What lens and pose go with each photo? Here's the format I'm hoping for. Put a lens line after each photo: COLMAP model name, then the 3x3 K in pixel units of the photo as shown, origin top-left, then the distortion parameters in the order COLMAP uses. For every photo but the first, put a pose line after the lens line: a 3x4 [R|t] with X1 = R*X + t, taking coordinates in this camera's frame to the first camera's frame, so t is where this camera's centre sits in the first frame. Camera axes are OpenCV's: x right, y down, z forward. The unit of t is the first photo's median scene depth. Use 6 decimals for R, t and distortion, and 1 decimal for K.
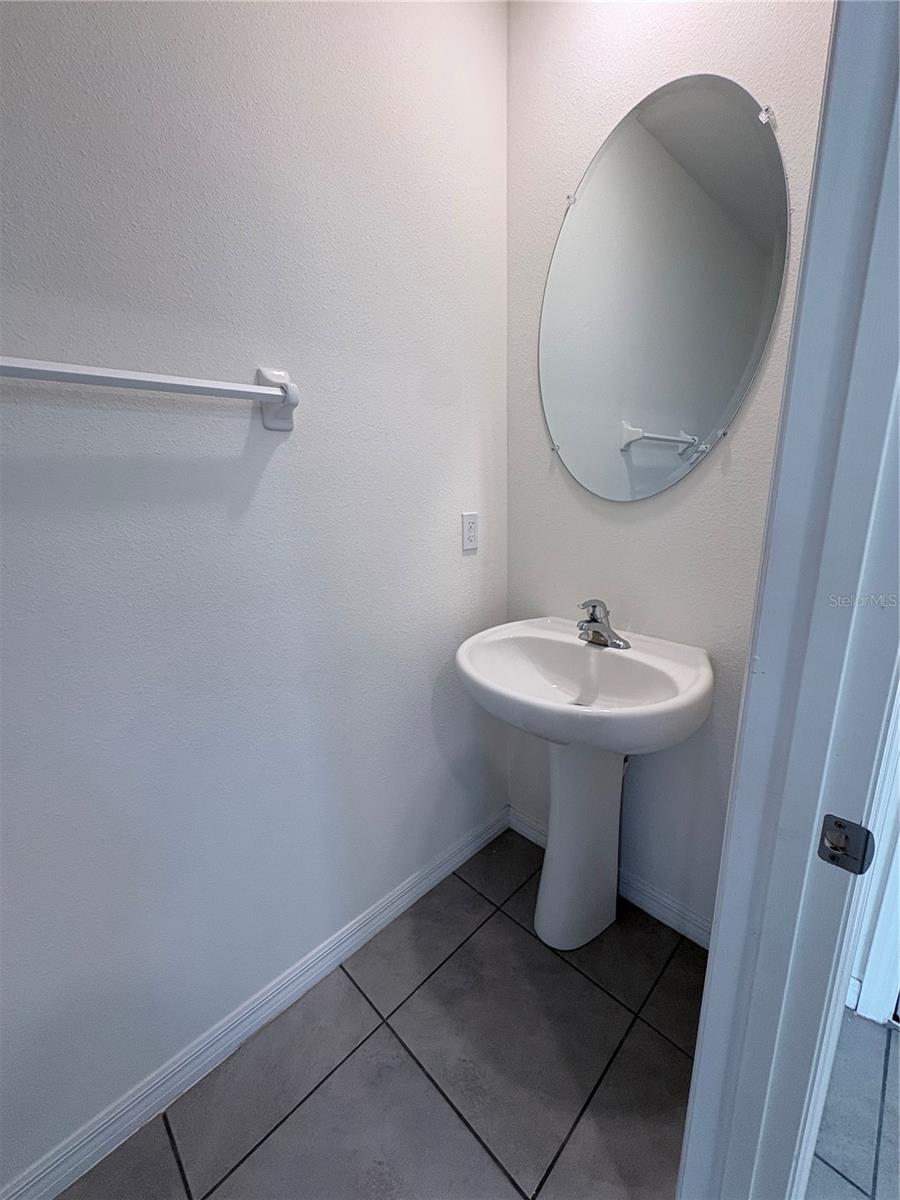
lens RADIAL K [[478.5, 0, 451.0], [0, 478.5, 598.6], [0, 0, 1]] dist [-0.000767, -0.000097]
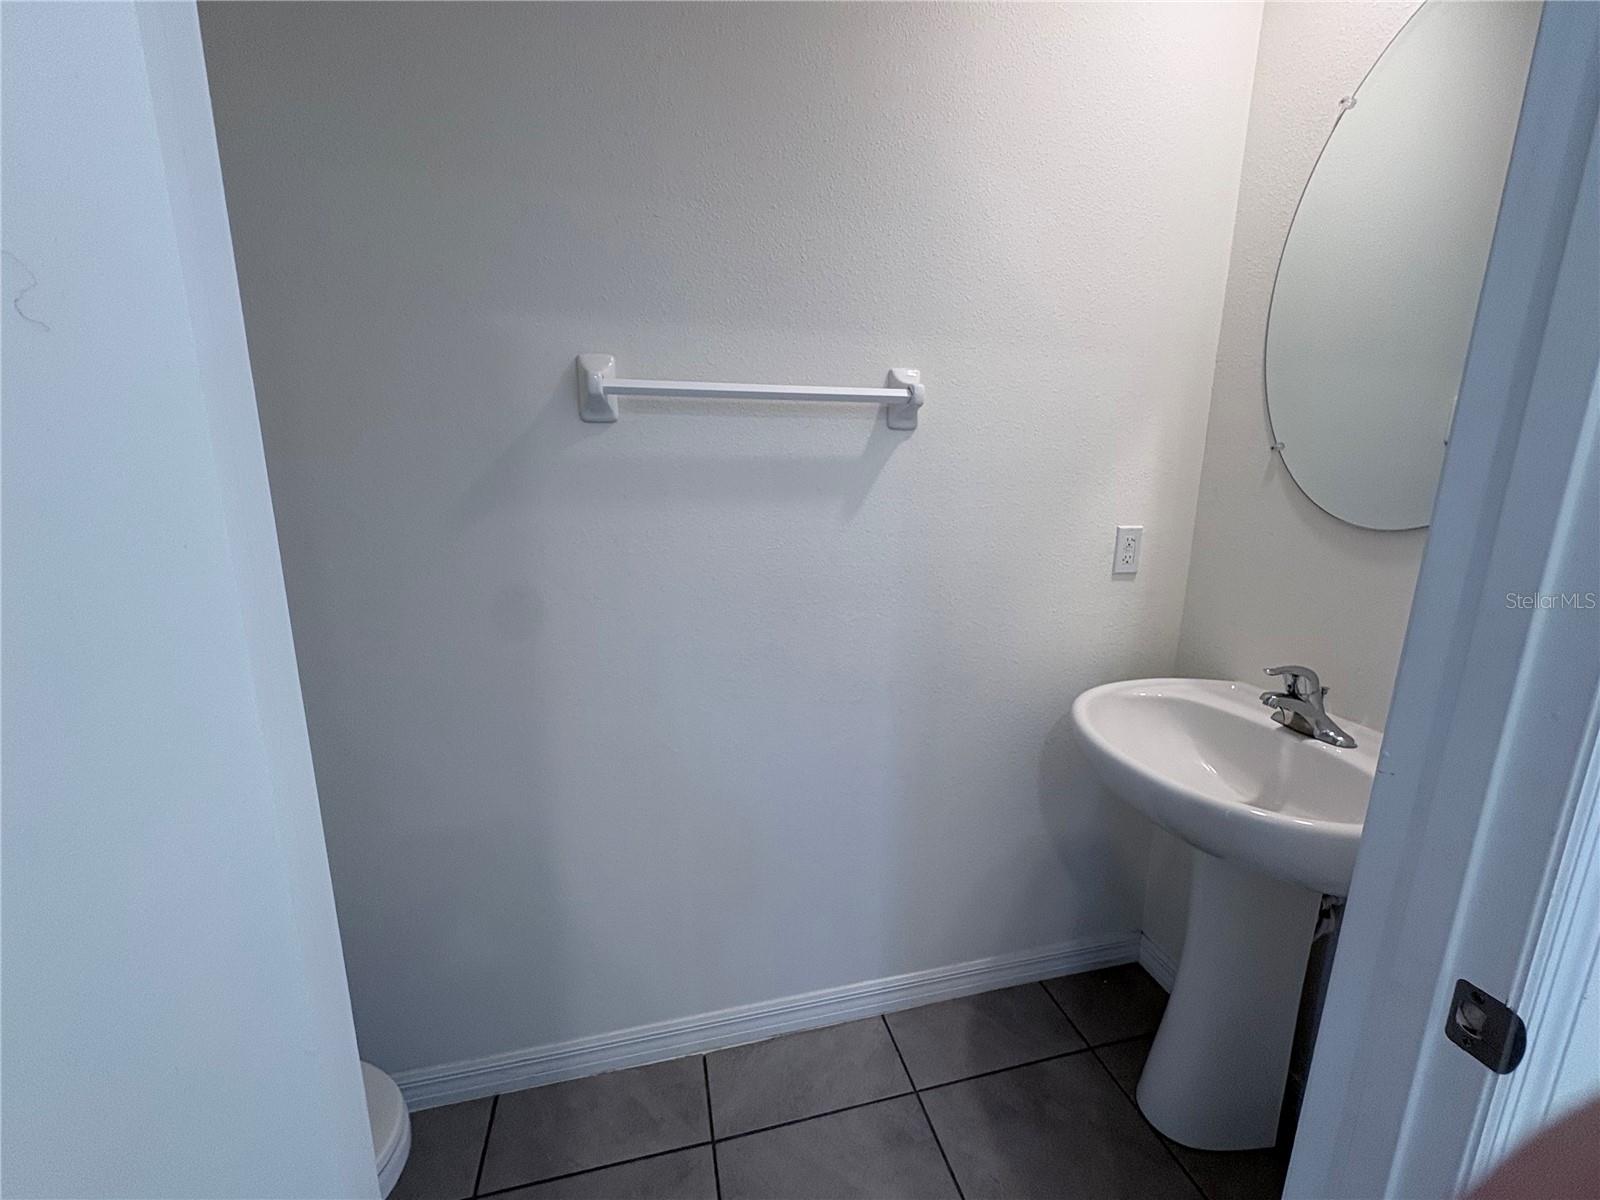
lens RADIAL K [[638.0, 0, 800.0], [0, 638.0, 600.0], [0, 0, 1]] dist [-0.000767, -0.000097]
pose [[0.855589, 0.142259, -0.497724, 0.123158], [-0.154174, 0.987892, 0.017332, 0.002413], [0.494163, 0.061907, 0.867162, -0.164580]]
